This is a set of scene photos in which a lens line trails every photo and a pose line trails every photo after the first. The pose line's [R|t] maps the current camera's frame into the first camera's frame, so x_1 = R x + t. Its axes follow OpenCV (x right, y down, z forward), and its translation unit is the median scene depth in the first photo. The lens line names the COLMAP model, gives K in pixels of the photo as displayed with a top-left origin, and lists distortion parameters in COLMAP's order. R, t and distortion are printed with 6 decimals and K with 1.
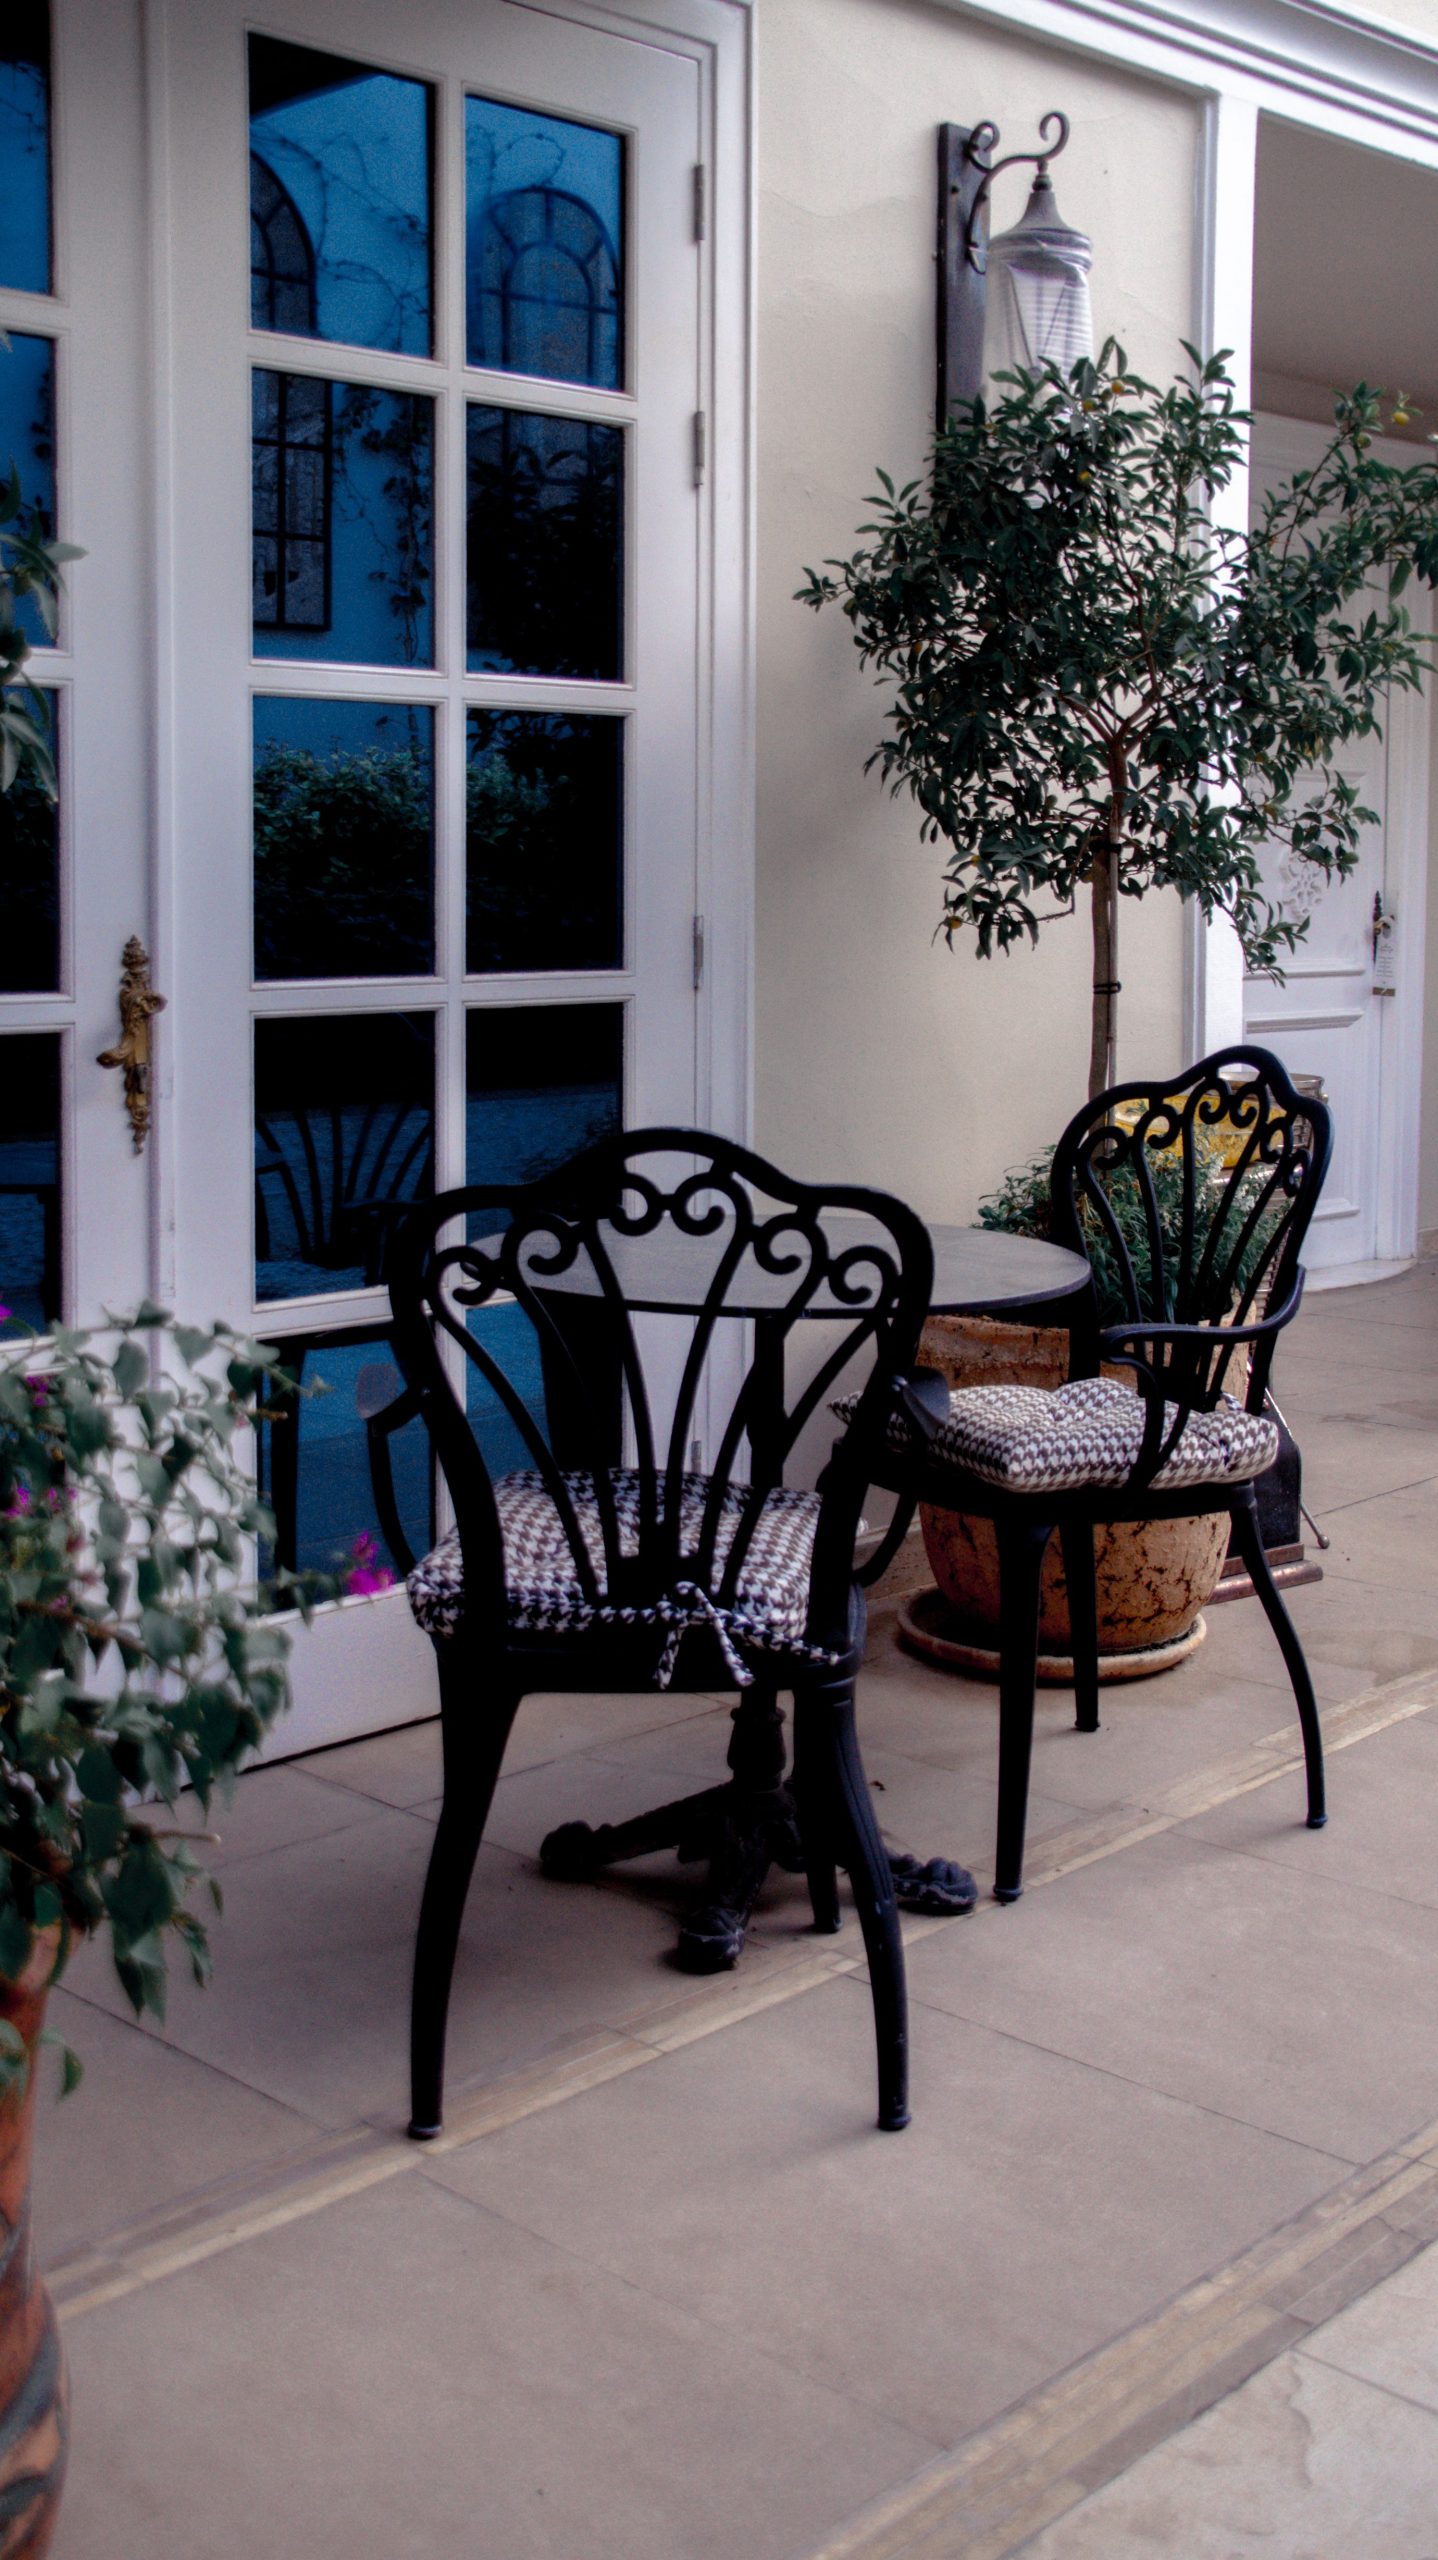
lens RADIAL K [[2738.5, 0, 625.1], [0, 2738.5, 1276.4], [0, 0, 1]] dist [-0.049175, 0.028935]
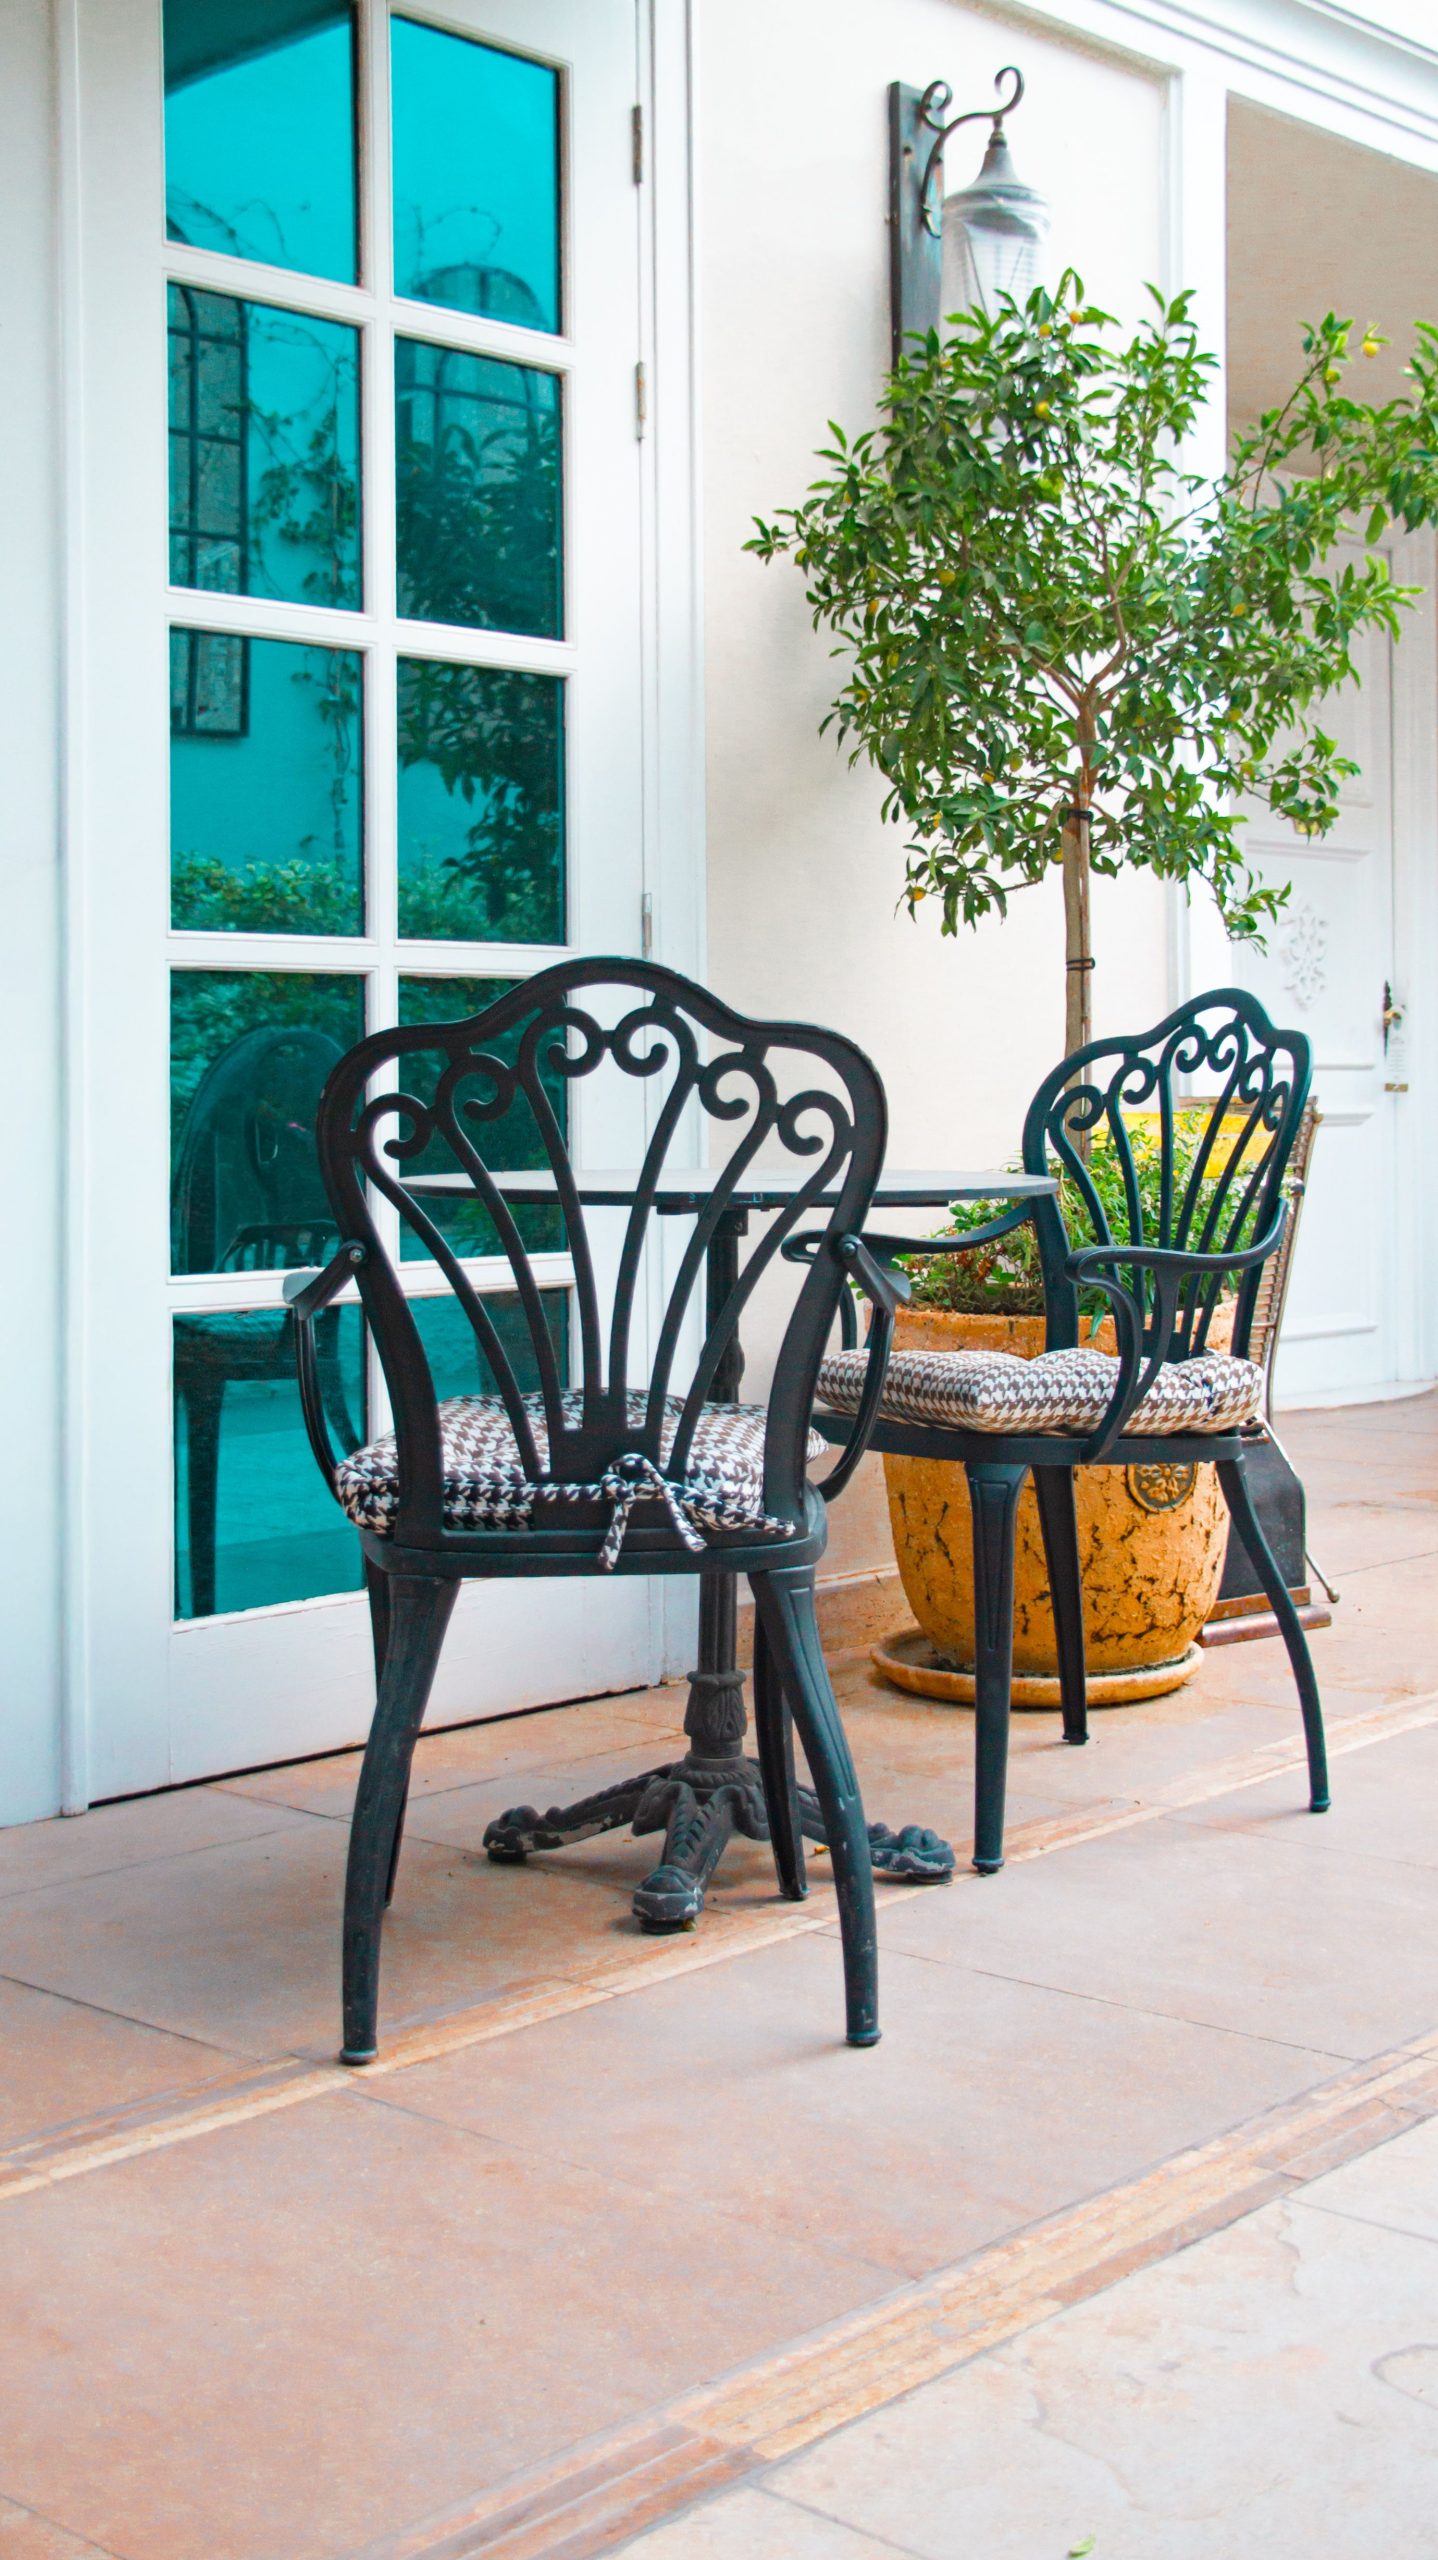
lens RADIAL K [[3068.2, 0, 719.0], [0, 3068.2, 1280.0], [0, 0, 1]] dist [-0.010134, -0.020625]
pose [[0.998901, -0.009644, 0.045872, 0.002802], [0.013124, 0.997008, -0.076183, 0.097620], [-0.045000, 0.076701, 0.996038, -0.046302]]
